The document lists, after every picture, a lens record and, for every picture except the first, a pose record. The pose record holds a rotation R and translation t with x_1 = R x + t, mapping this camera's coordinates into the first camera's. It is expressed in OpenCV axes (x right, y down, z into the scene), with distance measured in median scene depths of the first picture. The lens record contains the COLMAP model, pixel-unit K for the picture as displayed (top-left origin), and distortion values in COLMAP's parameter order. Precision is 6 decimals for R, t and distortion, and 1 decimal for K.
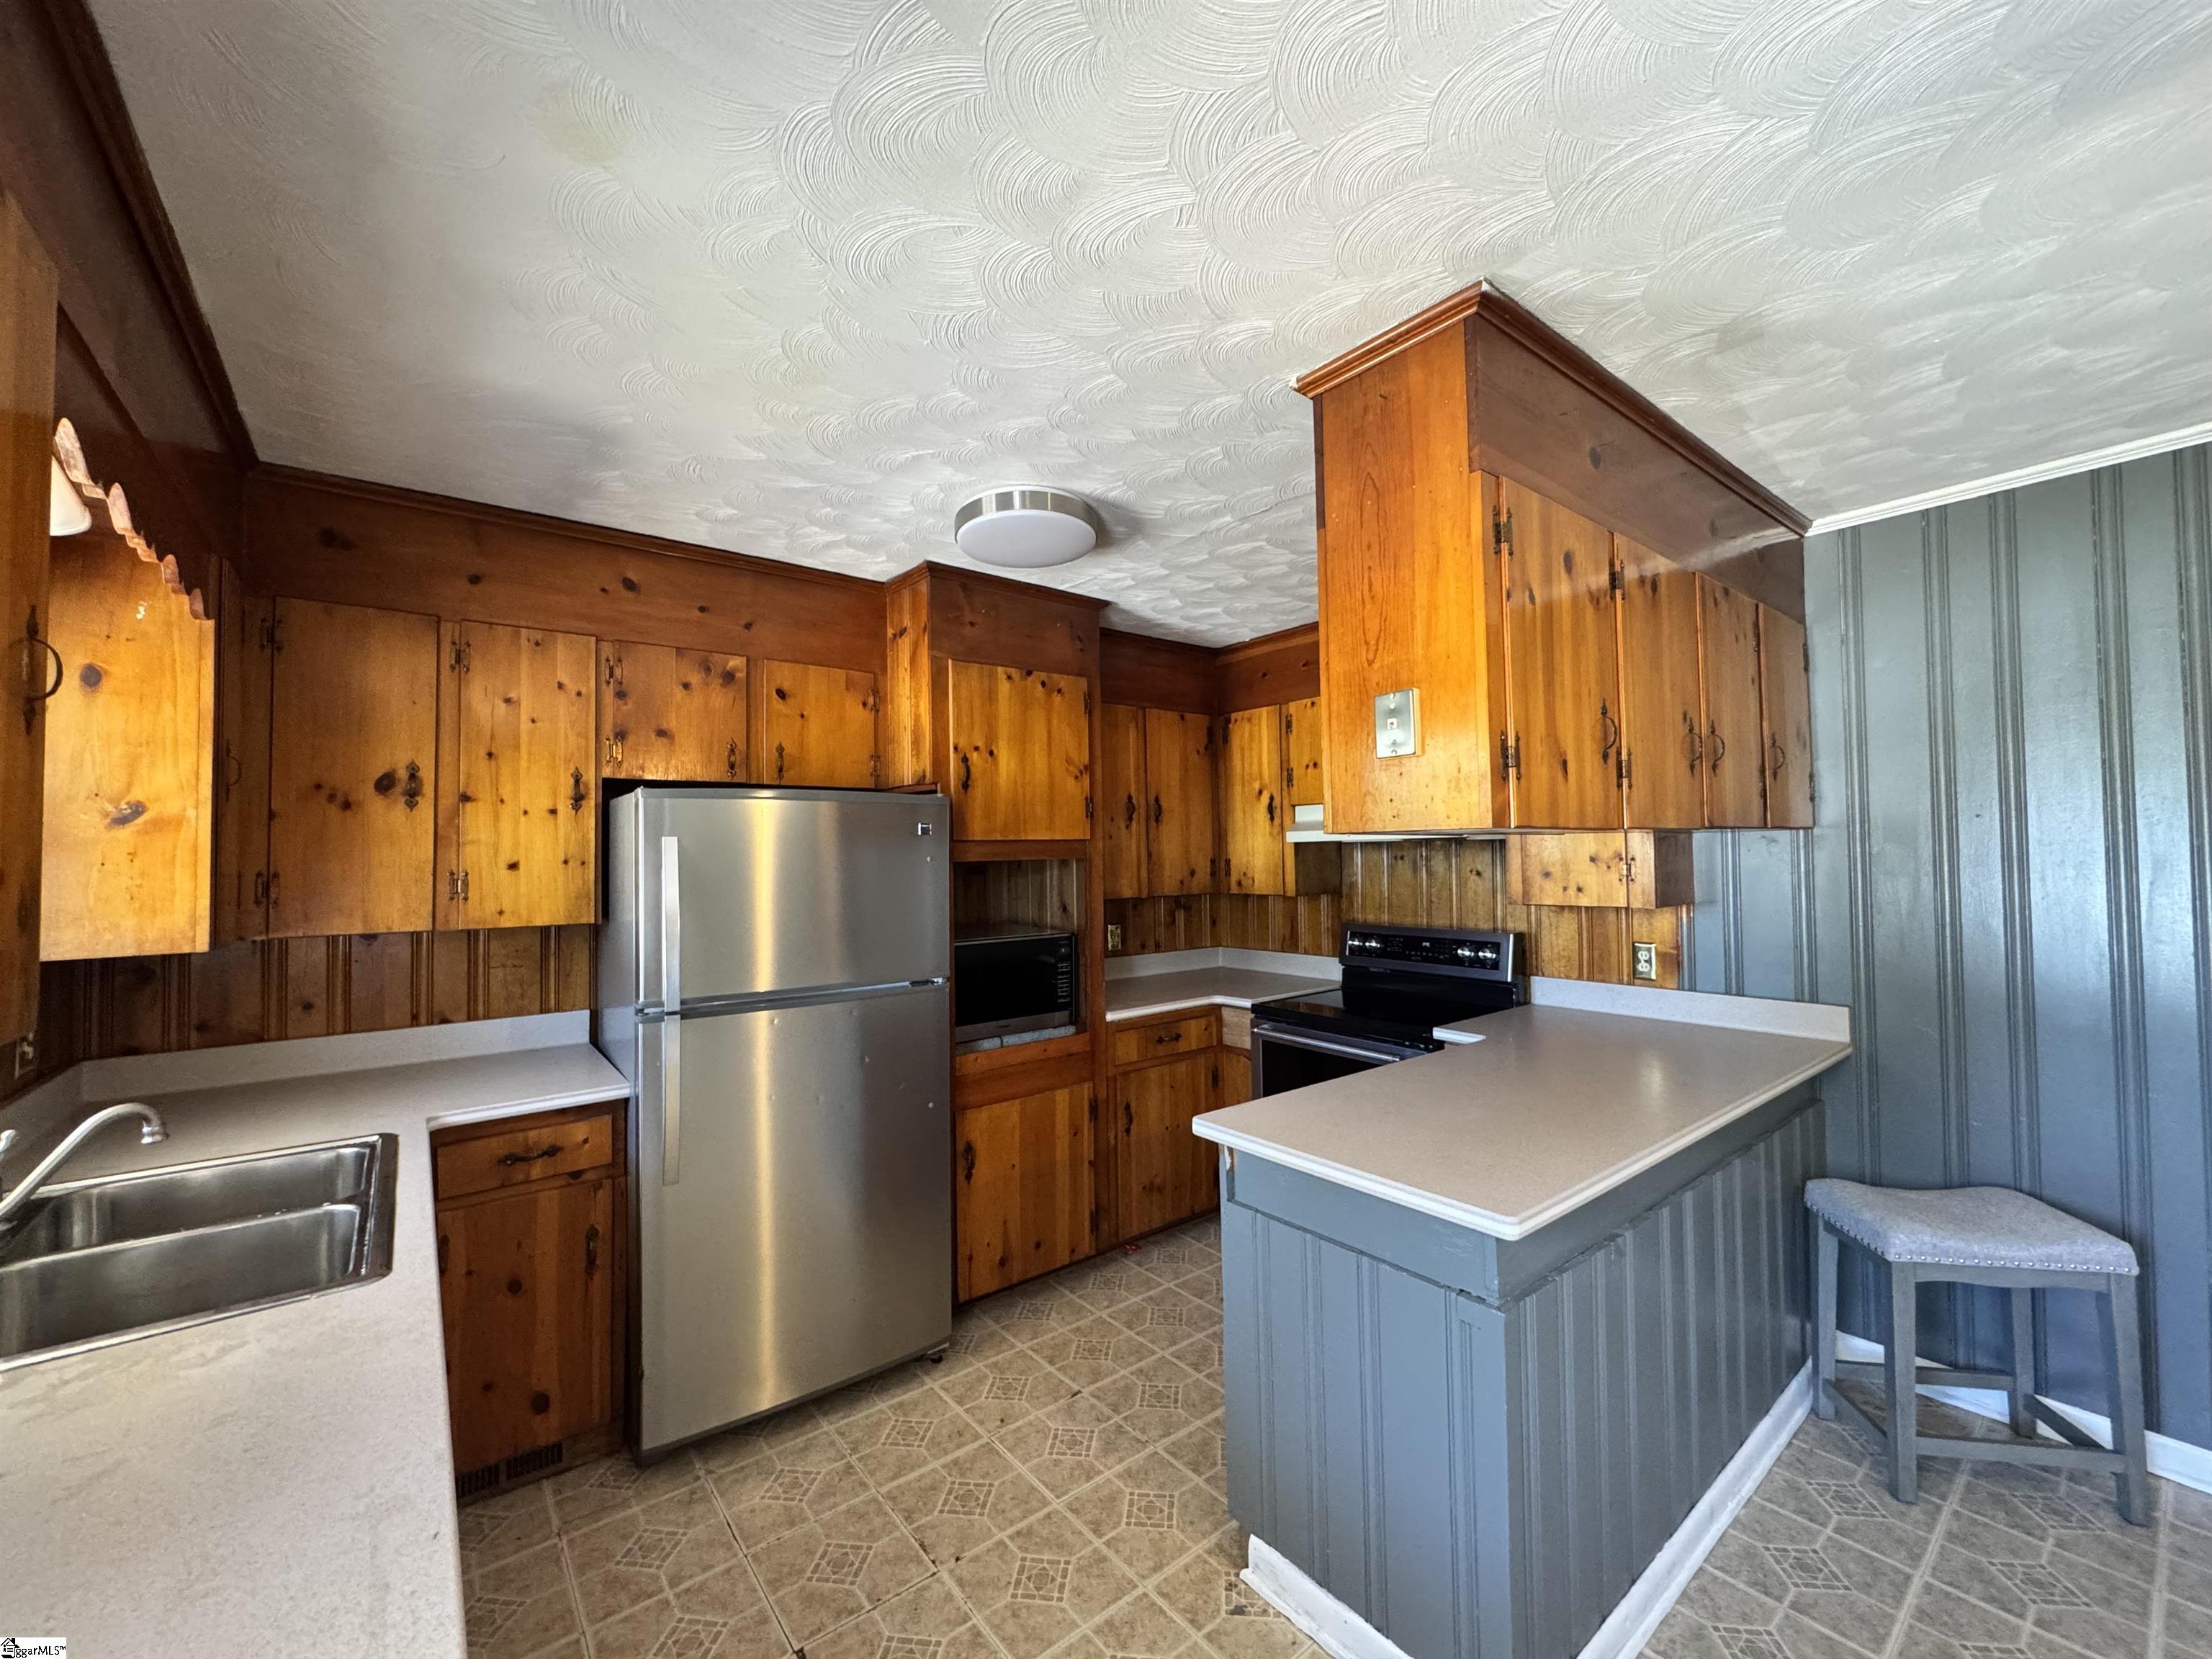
lens RADIAL K [[876.8, 0, 1107.8], [0, 876.8, 830.2], [0, 0, 1]] dist [-0.006912, -0.000042]
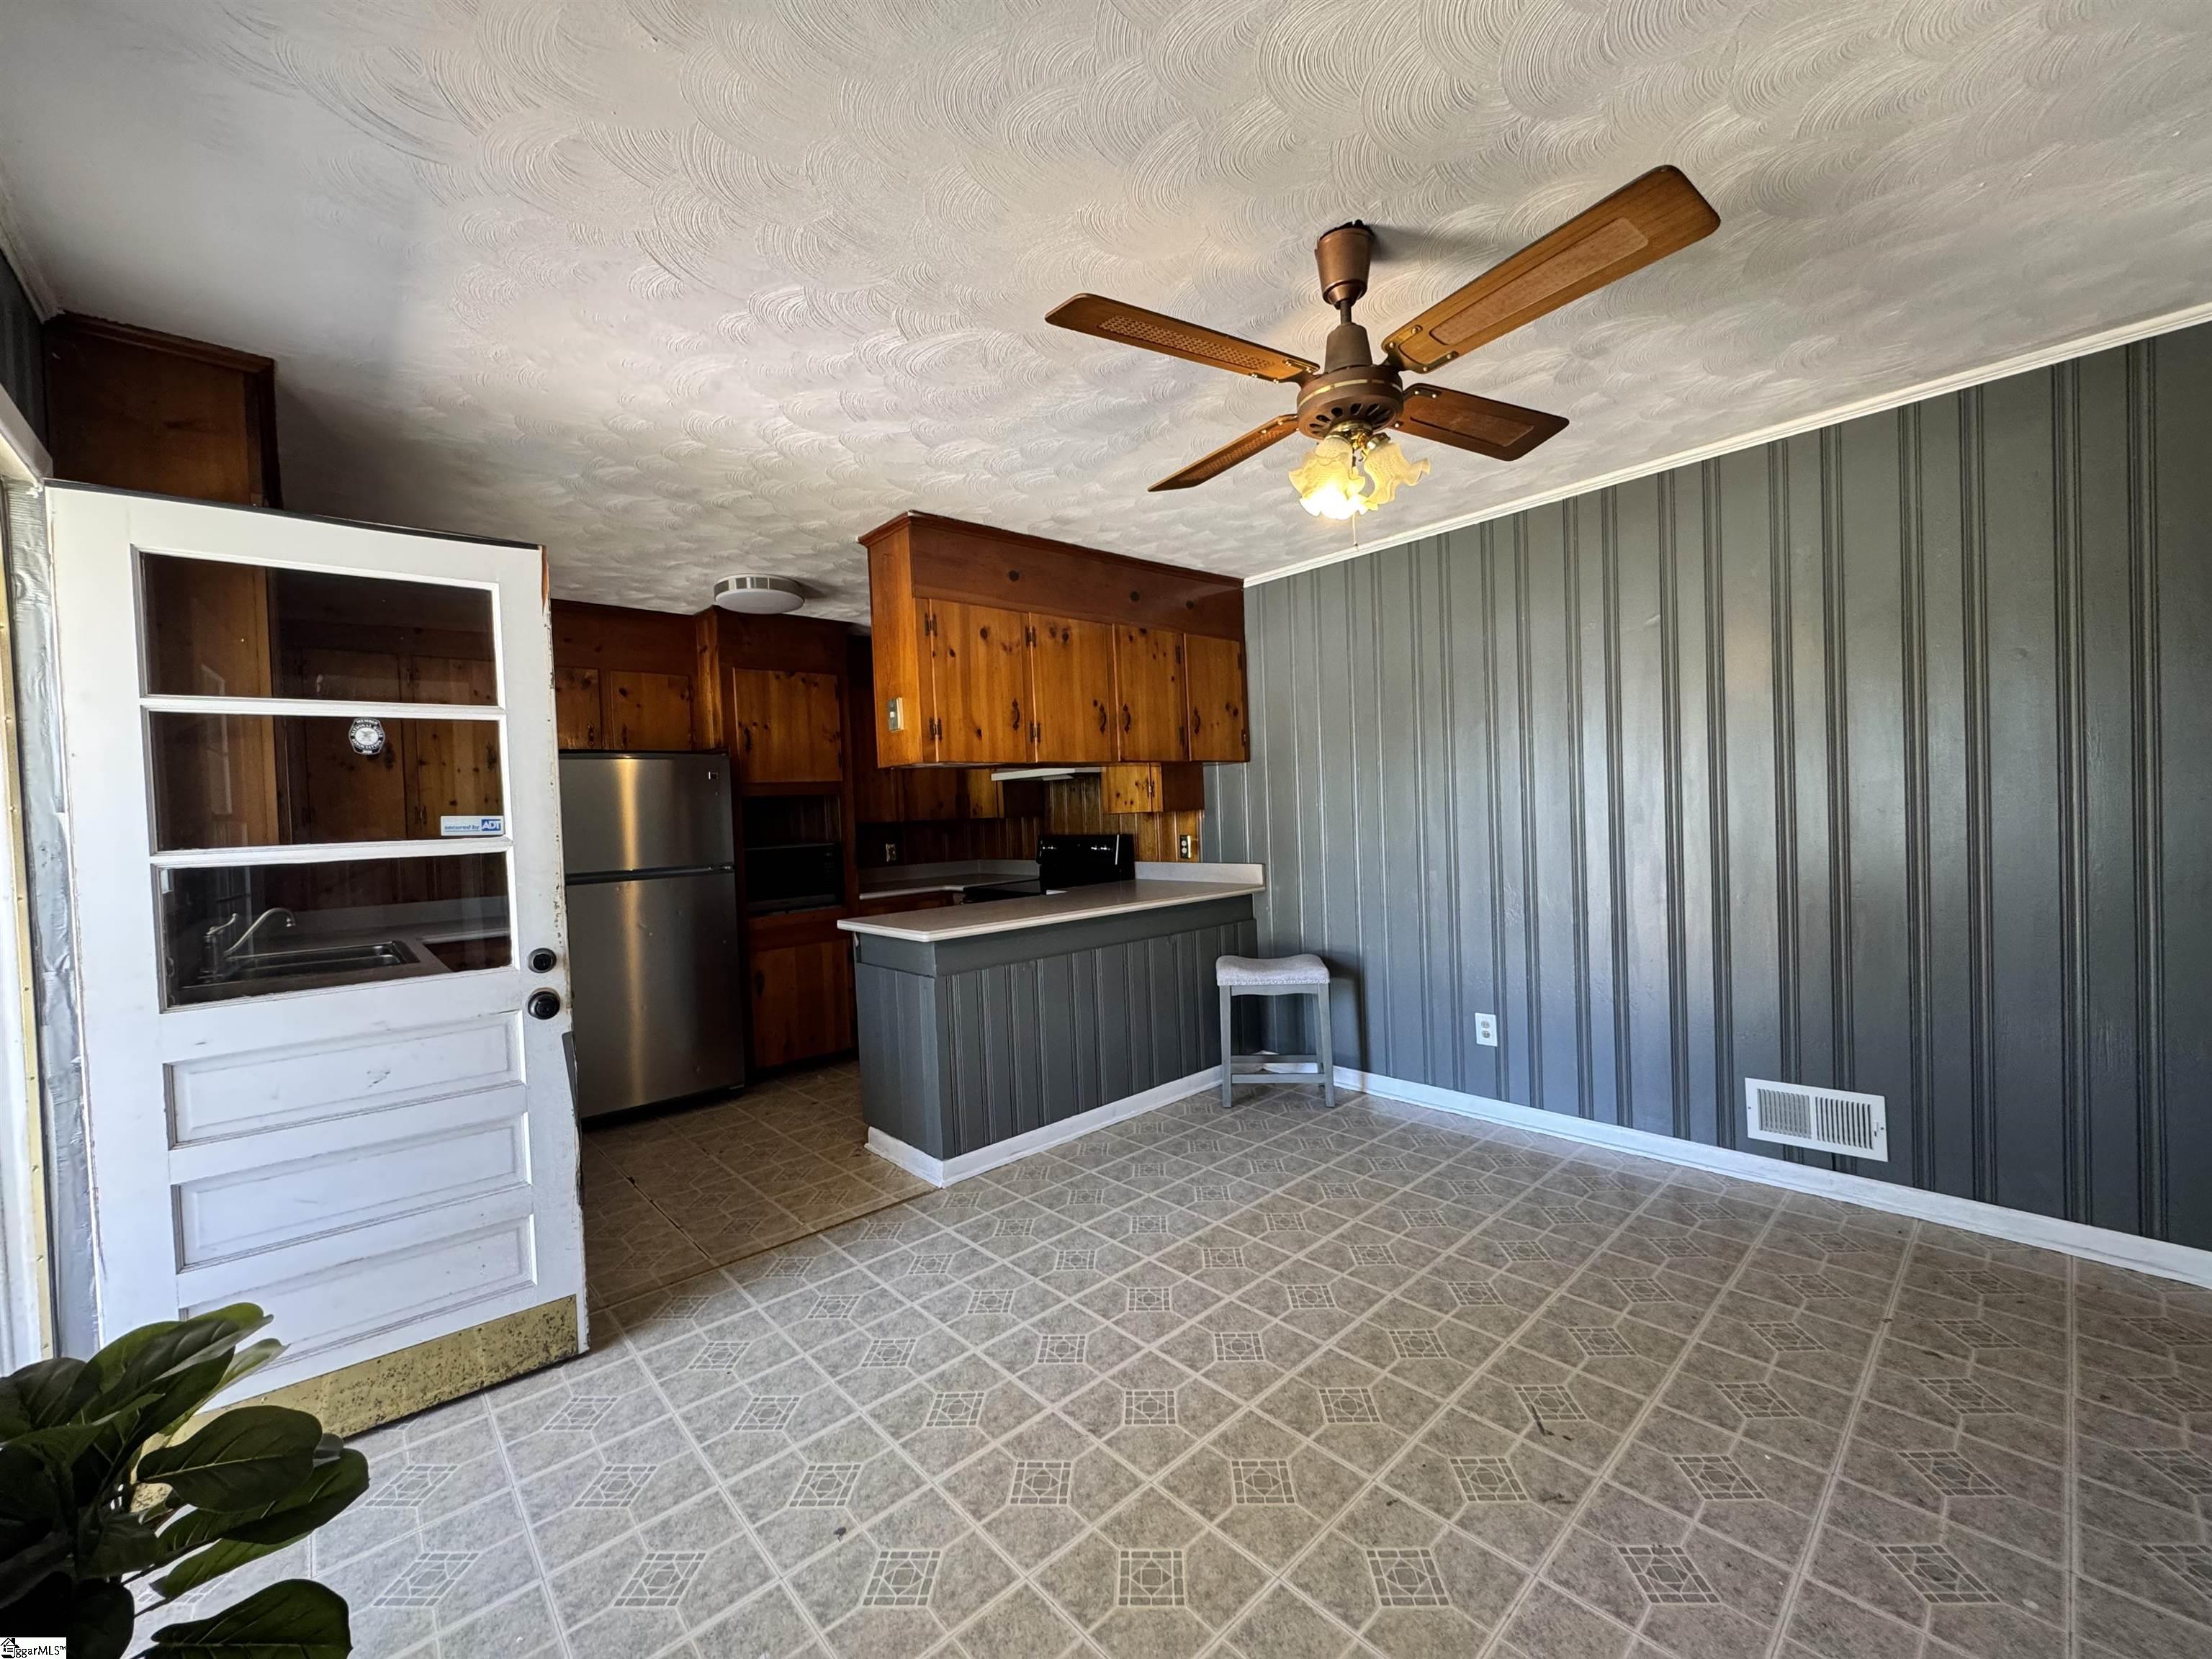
lens RADIAL K [[876.8, 0, 1102.1], [0, 876.8, 826.3], [0, 0, 1]] dist [-0.006912, -0.000042]
pose [[0.997267, -0.029465, 0.067757, 0.400678], [0.026457, 0.998642, 0.044874, 0.039932], [-0.068987, -0.042958, 0.996692, -0.683437]]
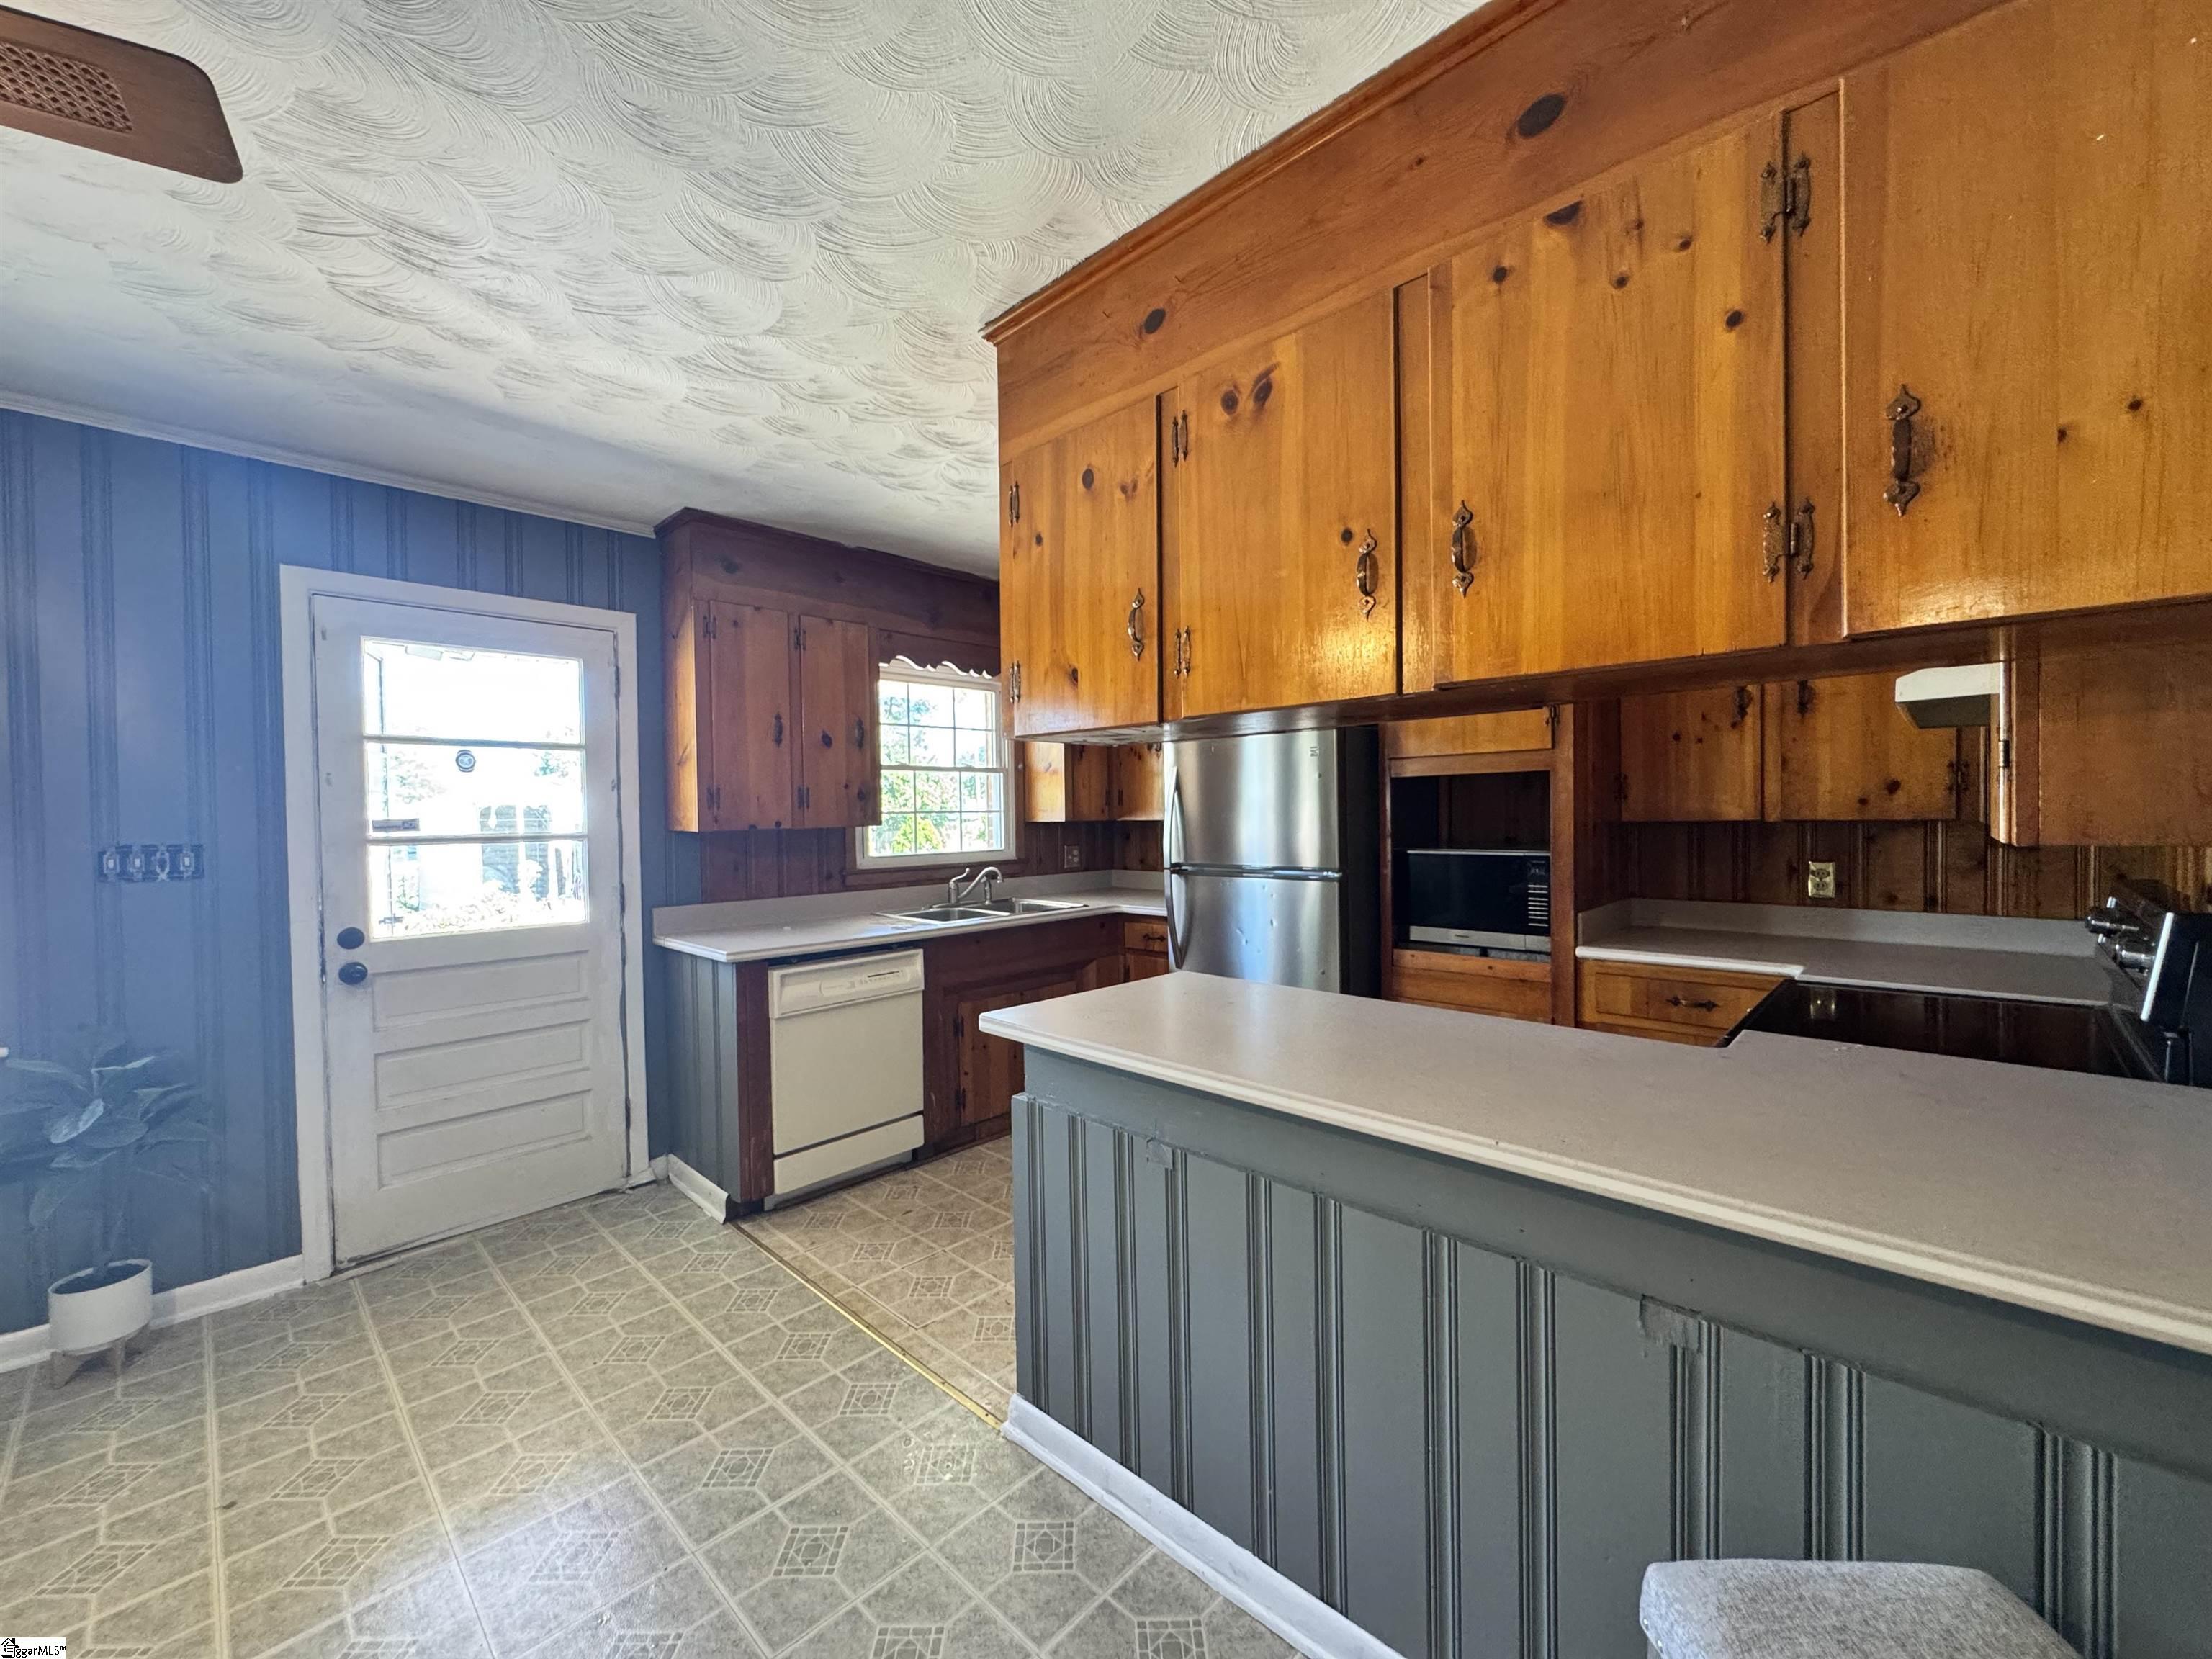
lens RADIAL K [[876.8, 0, 1125.0], [0, 876.8, 822.2], [0, 0, 1]] dist [-0.006912, -0.000042]
pose [[0.155006, 0.021732, -0.987675, 0.980594], [0.041025, 0.998754, 0.028414, 0.051593], [0.987061, -0.044924, 0.153921, 0.529140]]
